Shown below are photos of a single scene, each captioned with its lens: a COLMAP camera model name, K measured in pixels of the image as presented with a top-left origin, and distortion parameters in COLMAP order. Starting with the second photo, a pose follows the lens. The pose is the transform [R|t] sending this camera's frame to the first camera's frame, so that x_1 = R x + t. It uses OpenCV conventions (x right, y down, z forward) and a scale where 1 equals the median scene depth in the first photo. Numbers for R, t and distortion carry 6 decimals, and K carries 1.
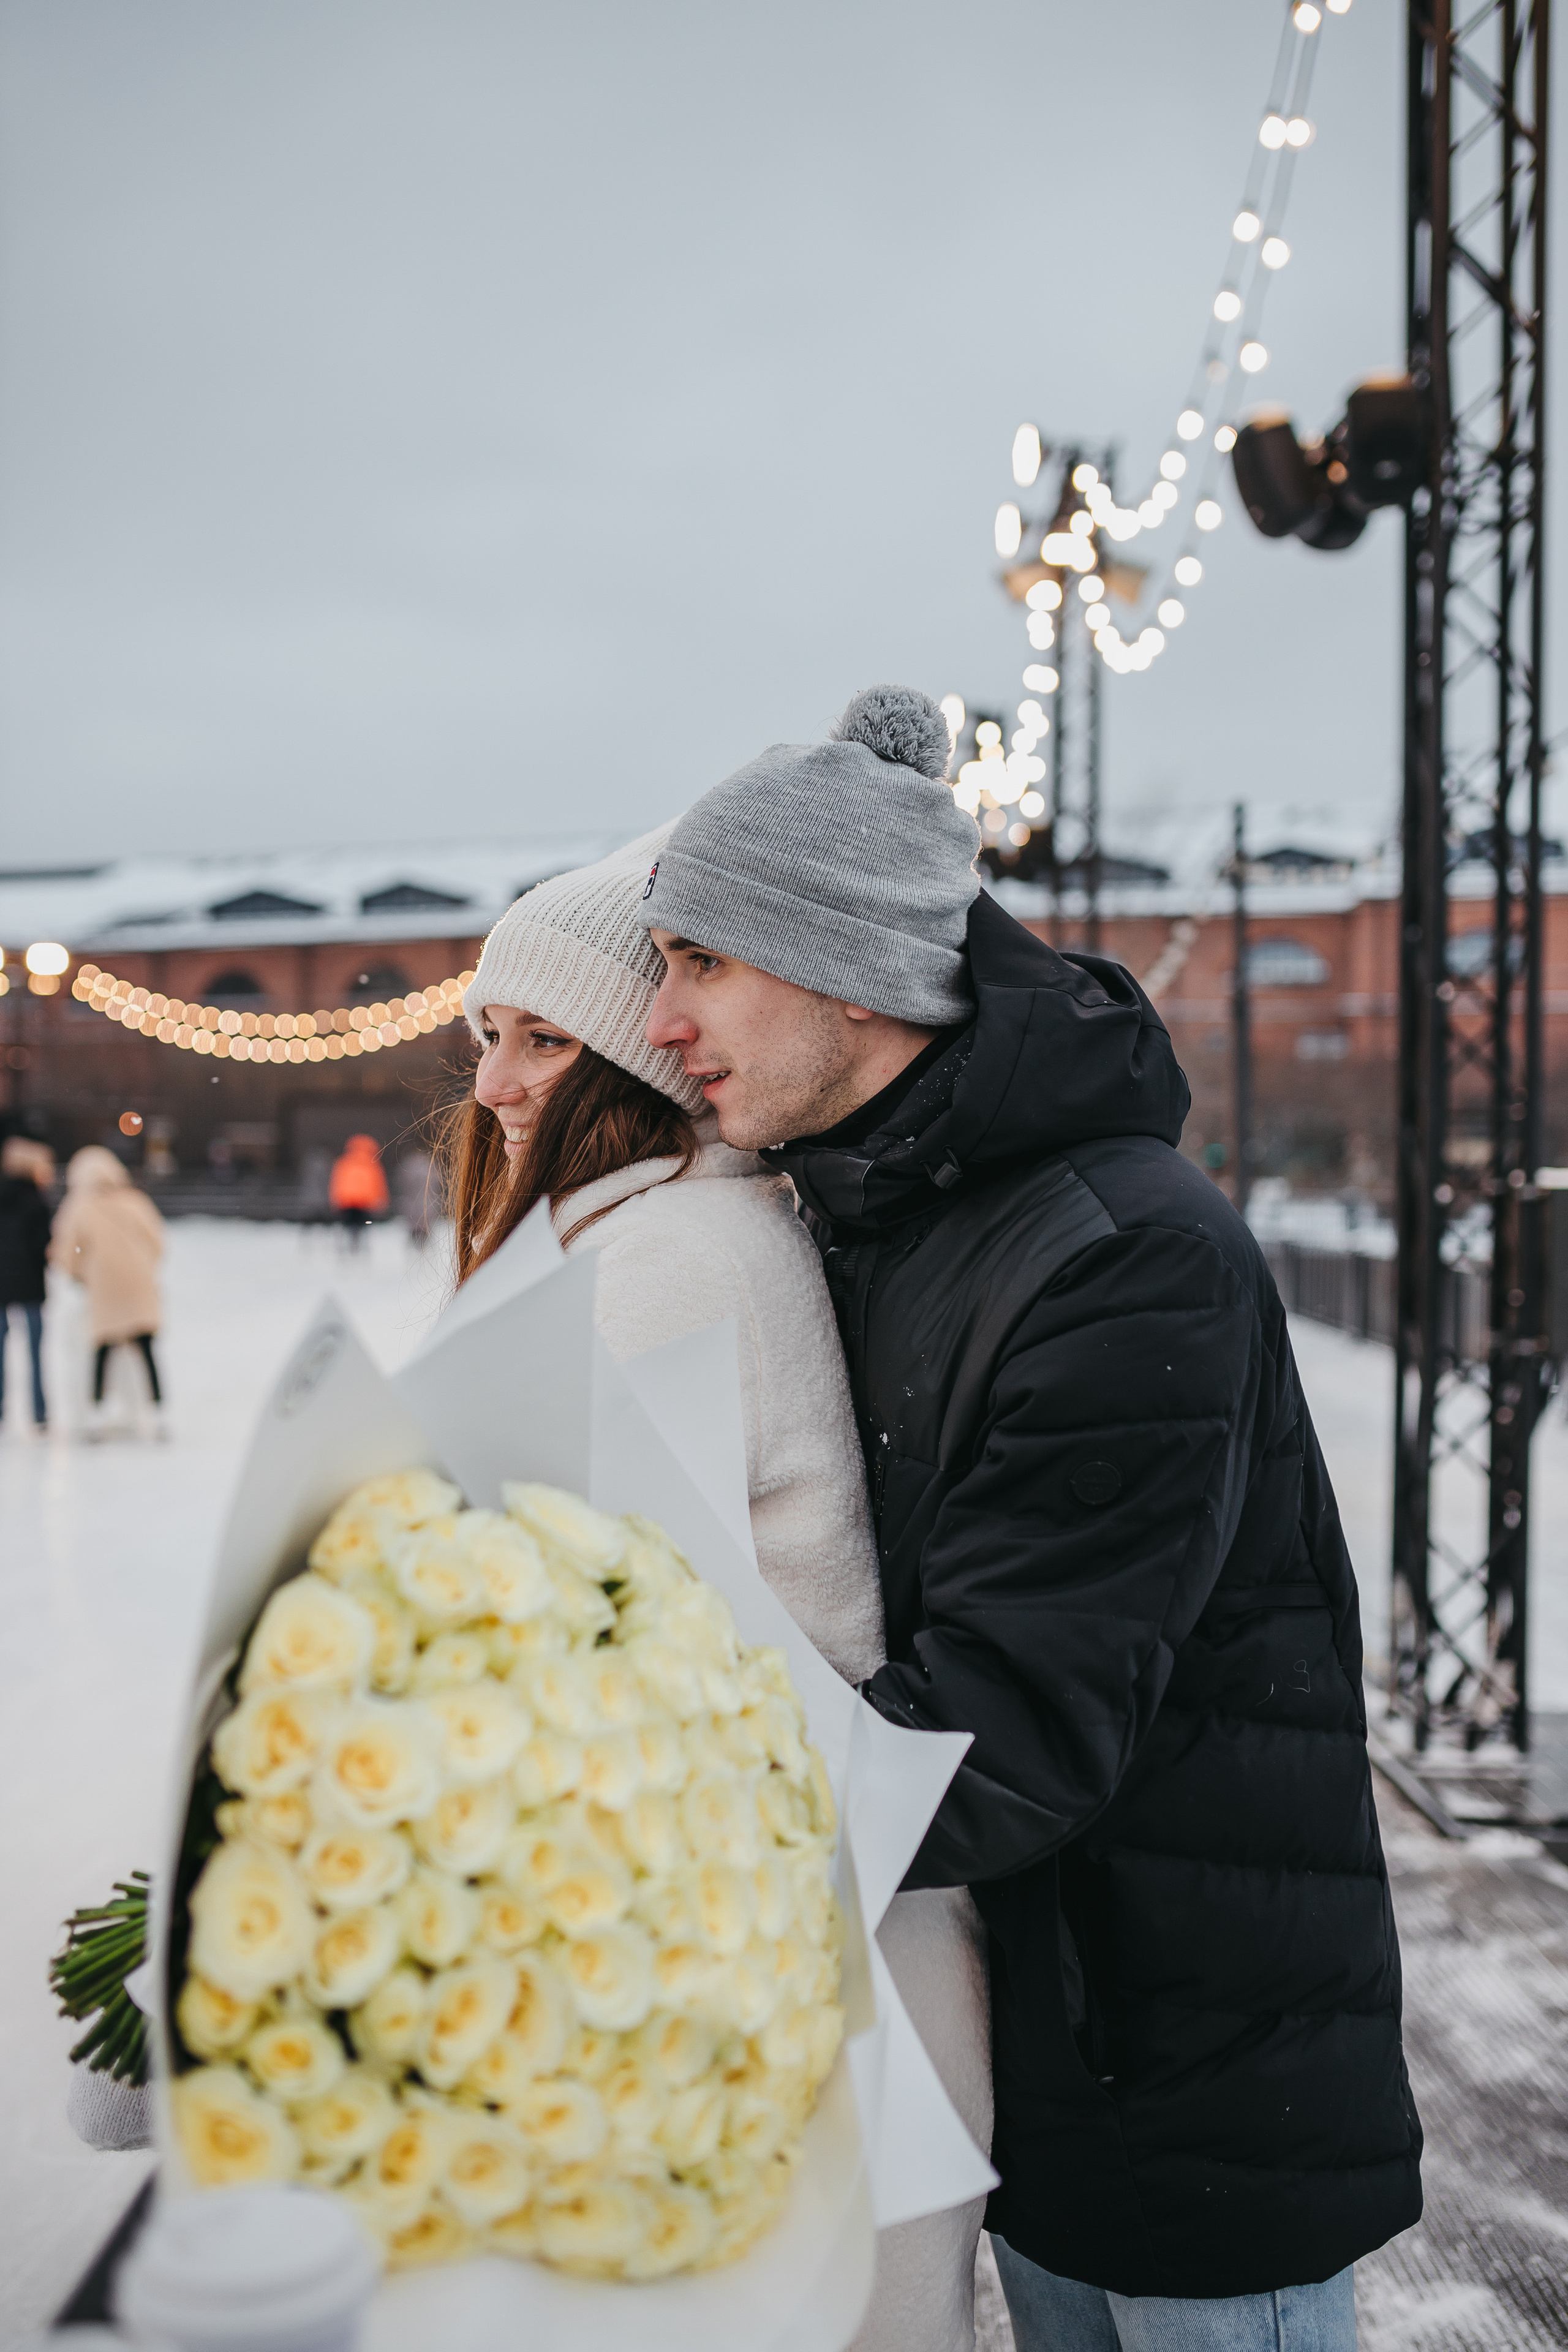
lens RADIAL K [[2351.0, 0, 791.2], [0, 2351.0, 1145.3], [0, 0, 1]] dist [-0.063829, 0.133951]
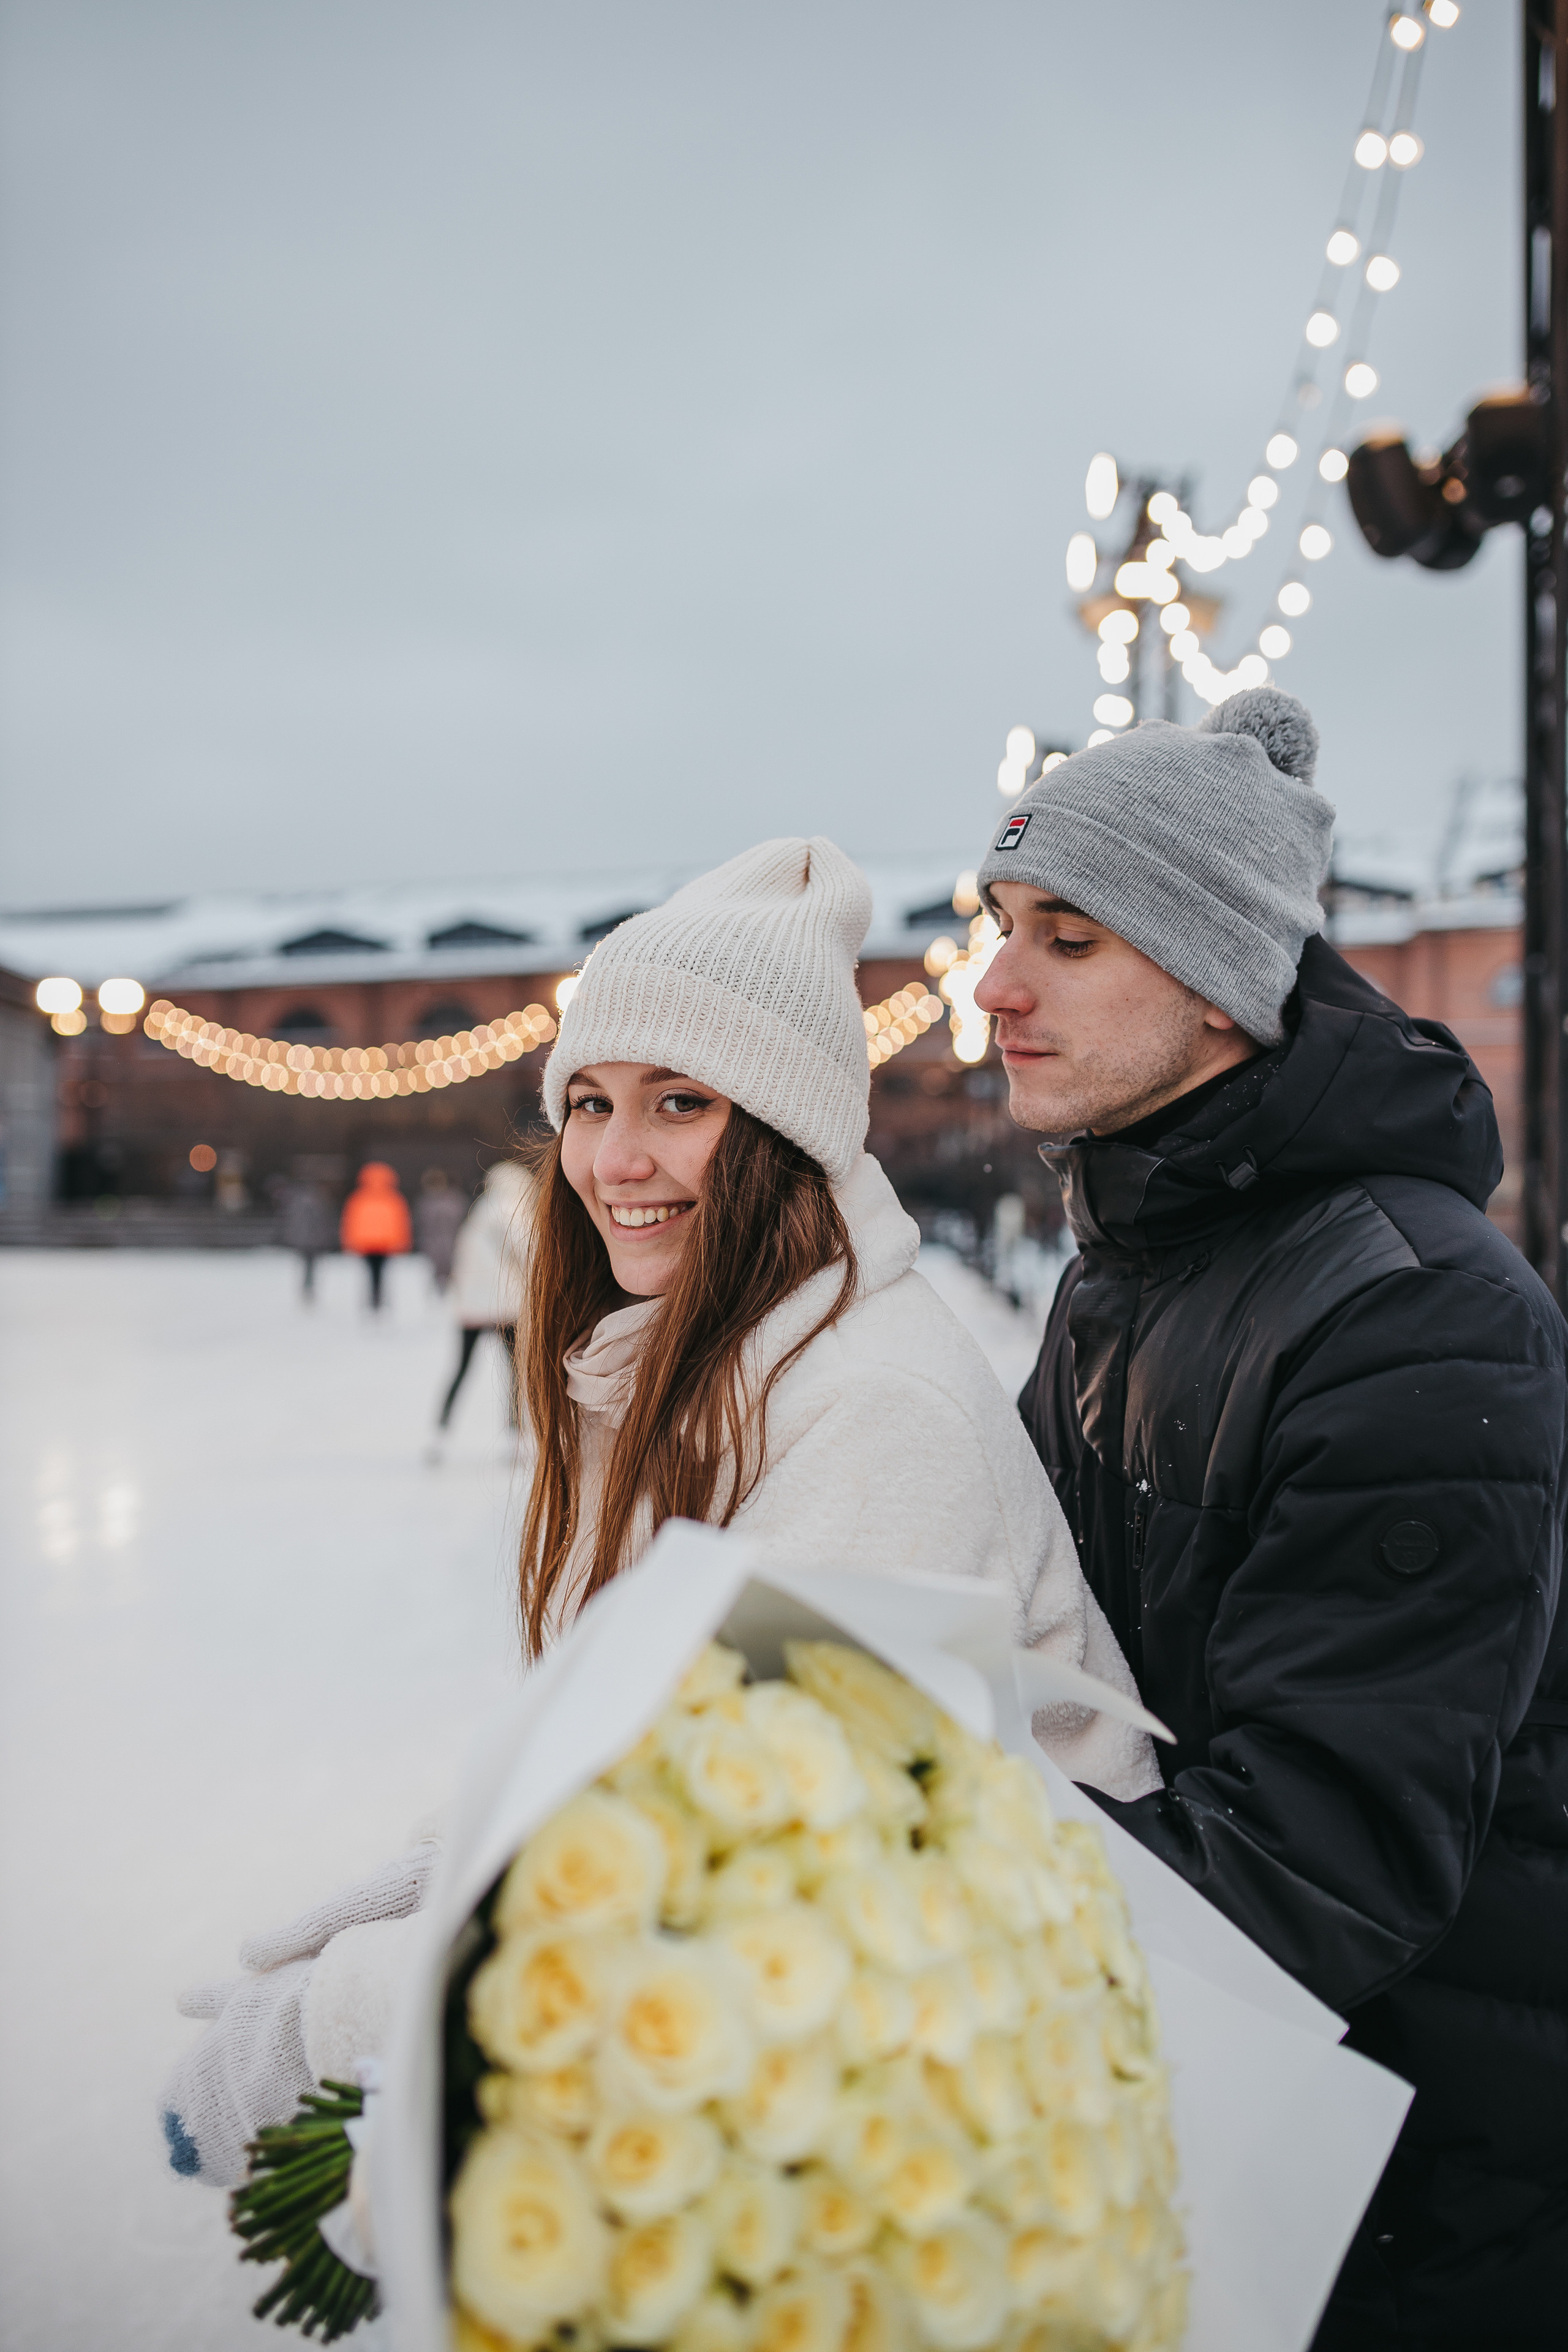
lens RADIAL K [[2321.7, 0, 792.6], [0, 2321.7, 1165.3], [0, 0, 1]] dist [-0.065876, 0.112812]
pose [[0.999704, -0.003548, -0.024071, -0.091881], [0.003434, 0.999983, -0.004784, -0.018268], [0.024088, 0.004700, 0.999699, 0.170022]]
